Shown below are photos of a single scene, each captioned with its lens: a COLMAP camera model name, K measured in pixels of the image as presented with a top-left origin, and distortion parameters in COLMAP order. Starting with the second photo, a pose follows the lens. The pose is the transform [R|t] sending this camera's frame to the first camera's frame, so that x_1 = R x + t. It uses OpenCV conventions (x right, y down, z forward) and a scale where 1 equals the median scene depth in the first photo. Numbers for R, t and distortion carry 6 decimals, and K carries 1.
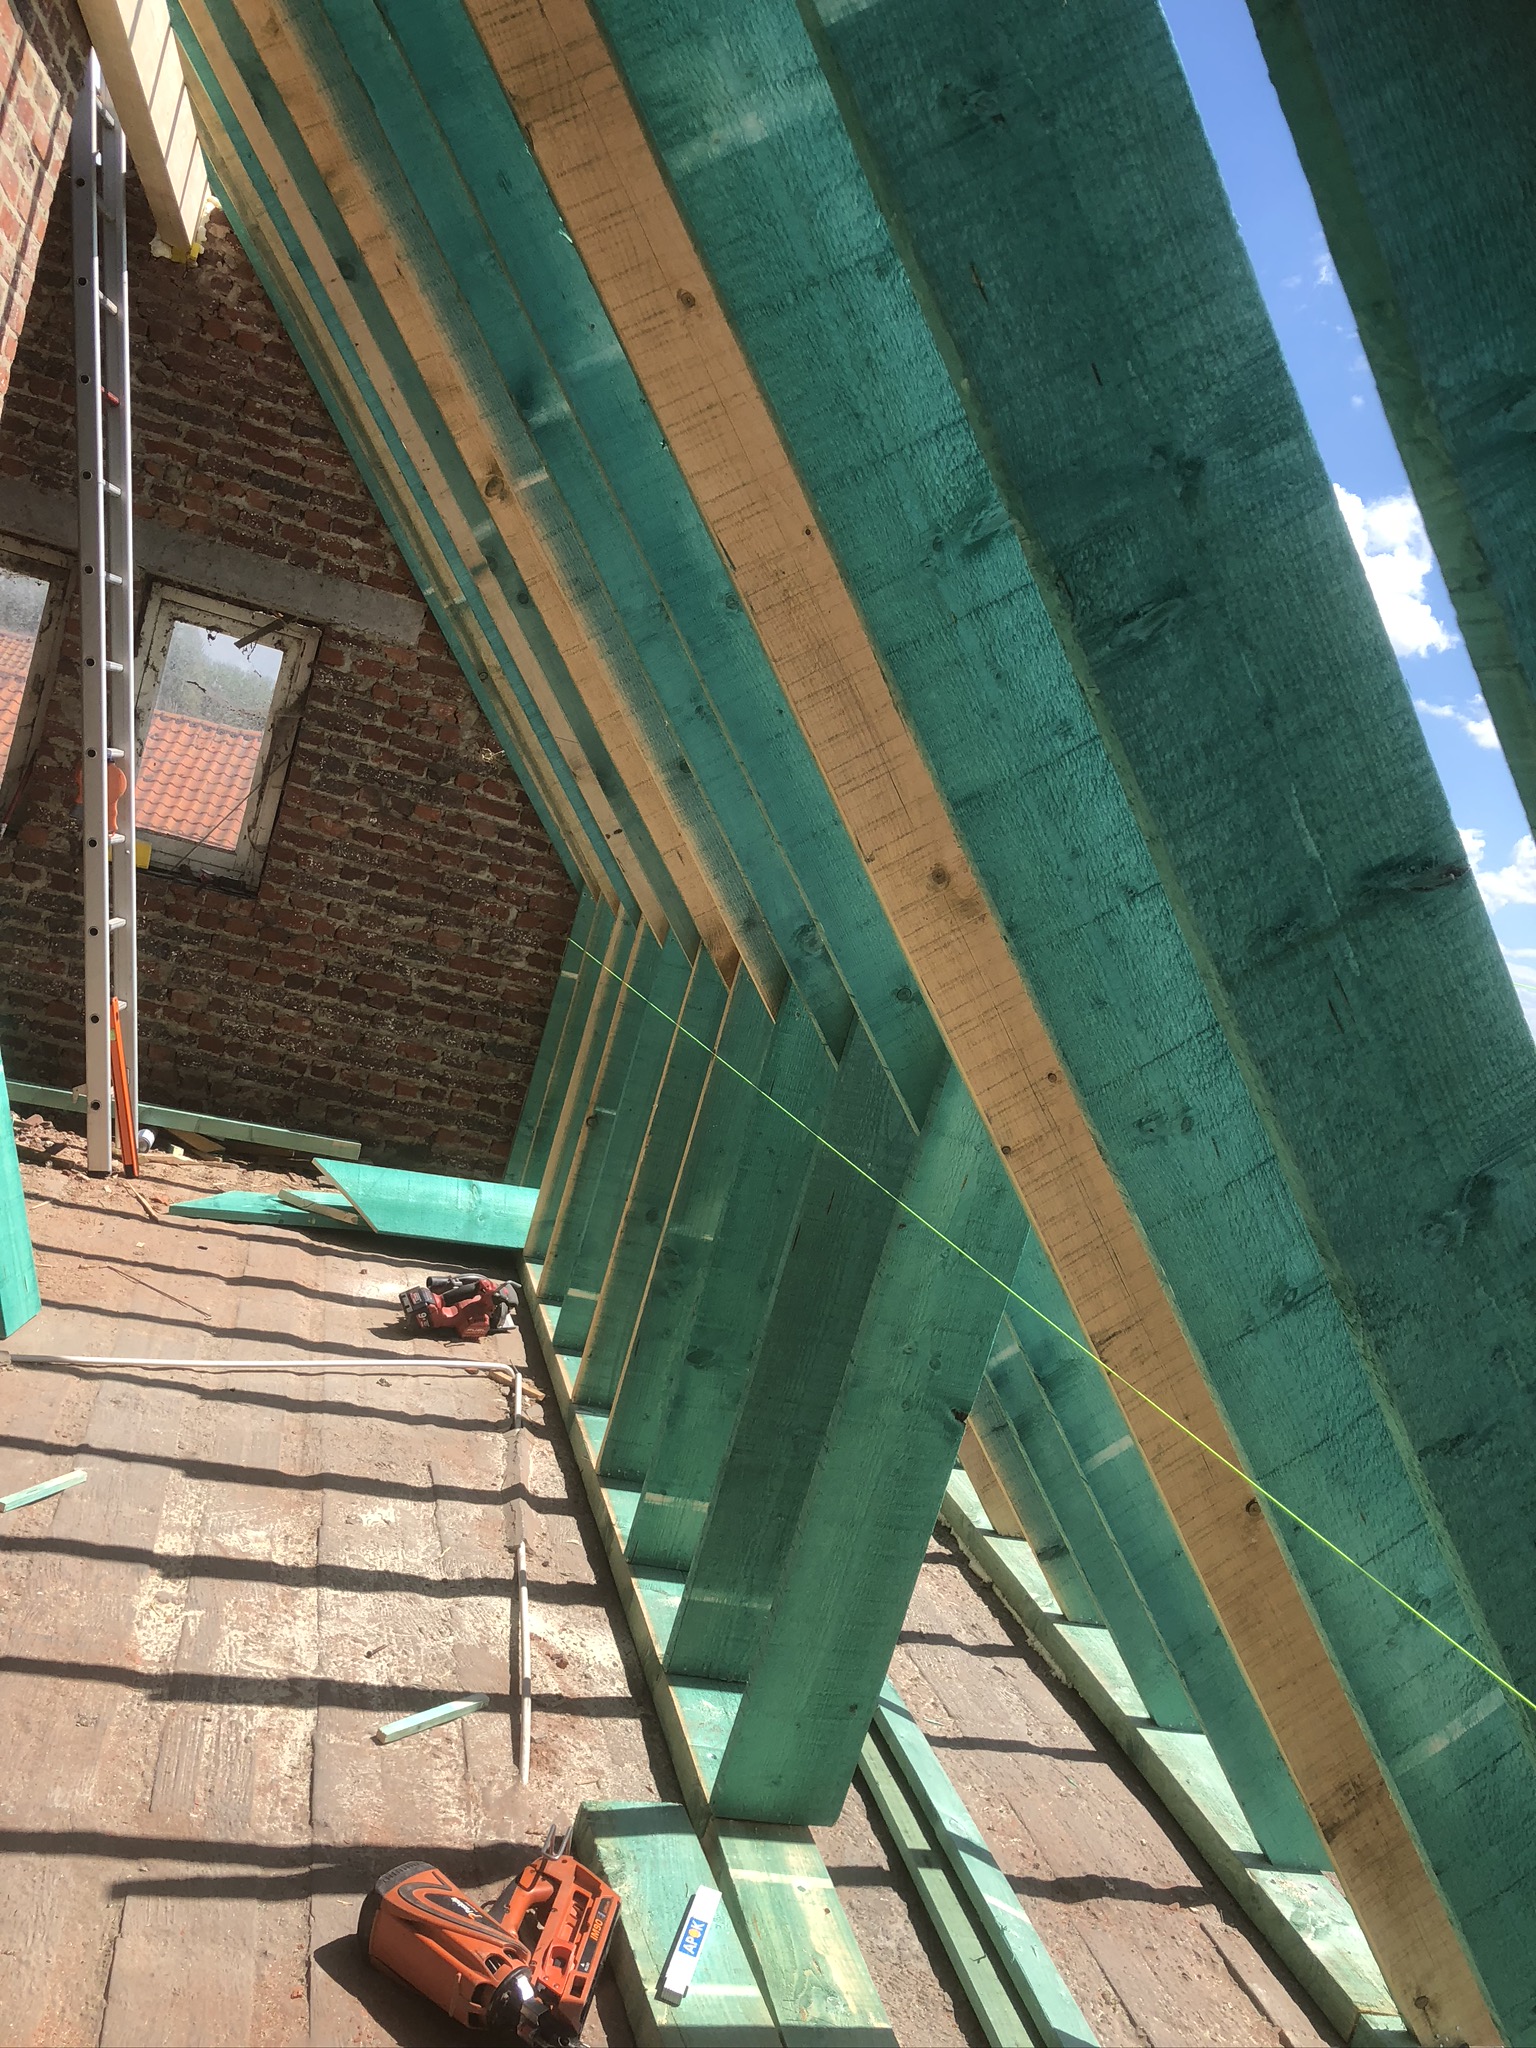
lens RADIAL K [[1697.1, 0, 768.5], [0, 1697.1, 1004.8], [0, 0, 1]] dist [0.070845, -0.052975]
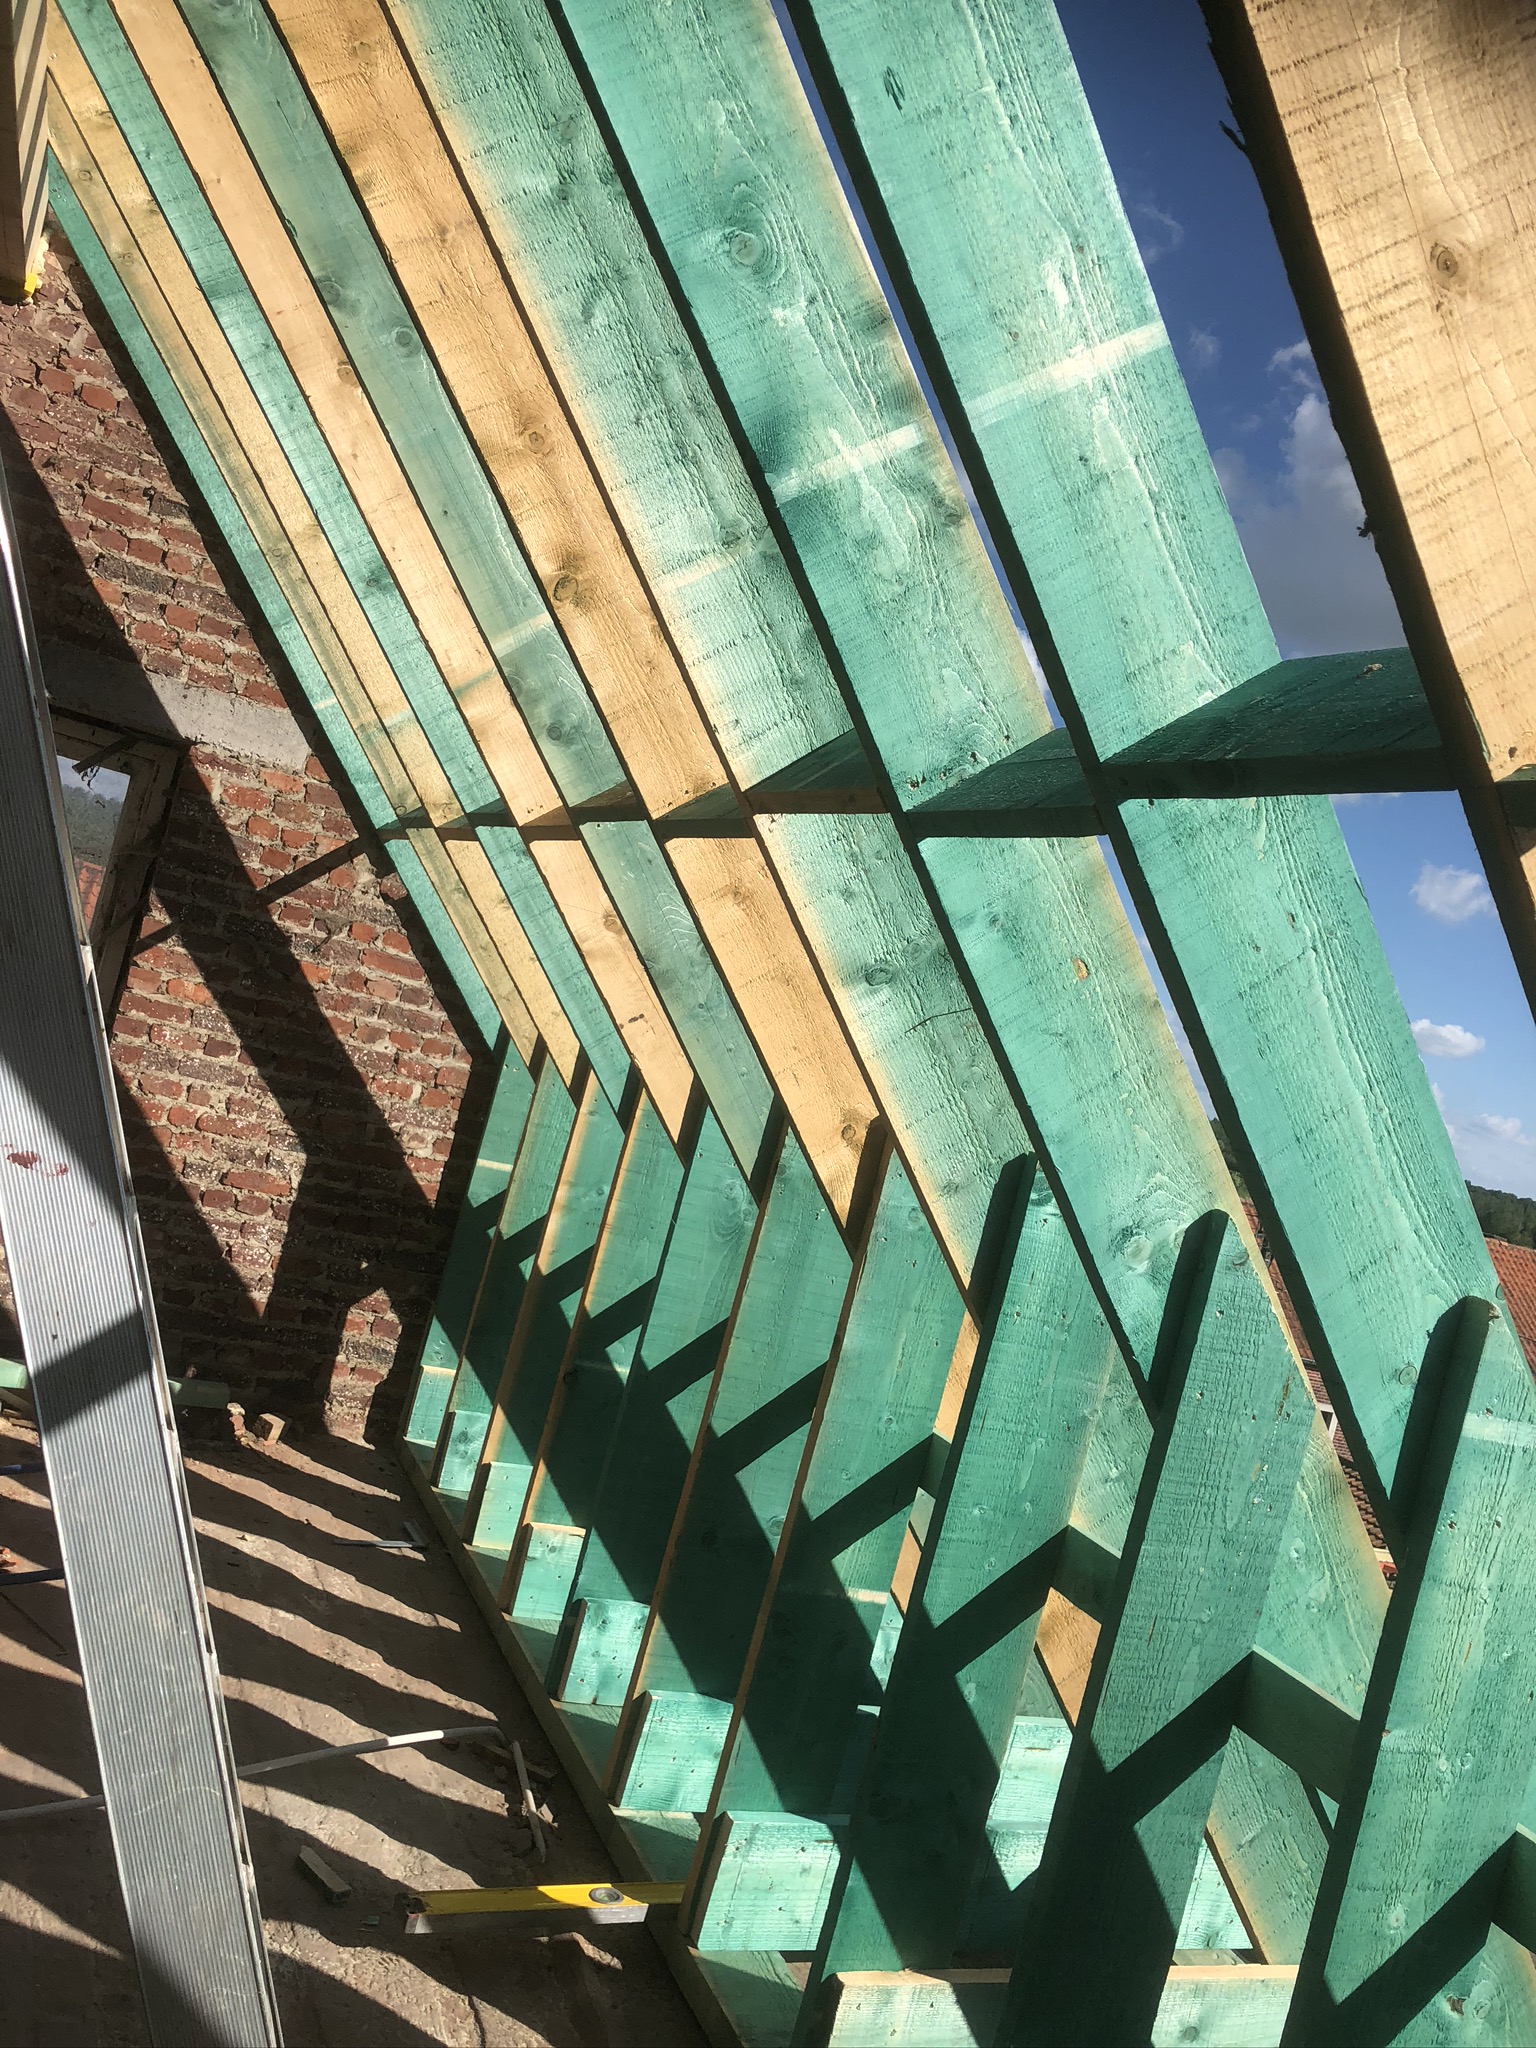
lens RADIAL K [[1697.1, 0, 768.5], [0, 1697.1, 1004.8], [0, 0, 1]] dist [0.070845, -0.052975]
pose [[0.988894, -0.008954, 0.148354, -0.107492], [0.017190, 0.998375, -0.054326, -0.049487], [-0.147627, 0.056273, 0.987441, 0.163379]]
